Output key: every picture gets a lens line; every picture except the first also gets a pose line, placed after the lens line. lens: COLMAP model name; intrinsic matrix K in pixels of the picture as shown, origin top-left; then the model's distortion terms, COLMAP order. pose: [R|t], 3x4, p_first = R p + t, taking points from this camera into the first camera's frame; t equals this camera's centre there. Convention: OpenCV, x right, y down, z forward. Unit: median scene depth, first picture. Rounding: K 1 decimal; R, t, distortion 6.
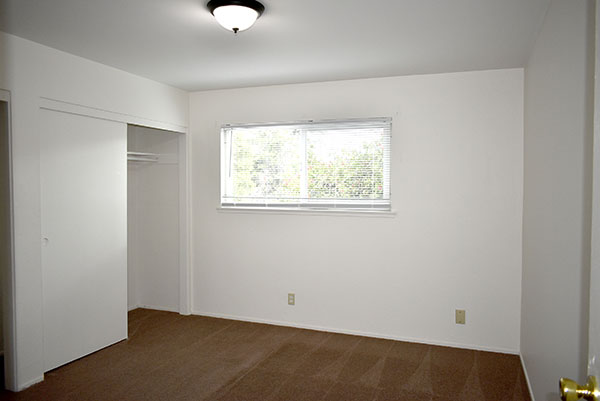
lens RADIAL K [[469.7, 0, 300.0], [0, 469.7, 200.5], [0, 0, 1]] dist [-0.004834, -0.003122]
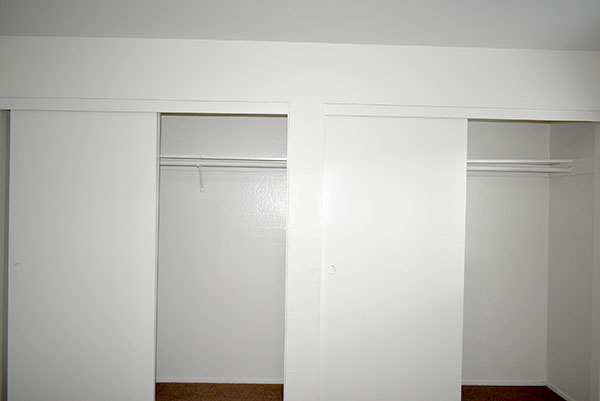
lens RADIAL K [[469.7, 0, 300.0], [0, 469.7, 200.5], [0, 0, 1]] dist [-0.004834, -0.003122]
pose [[0.381198, 0.003567, -0.924486, 0.183159], [-0.049565, 0.998633, -0.016585, -0.016313], [0.923164, 0.052145, 0.380854, 0.472133]]
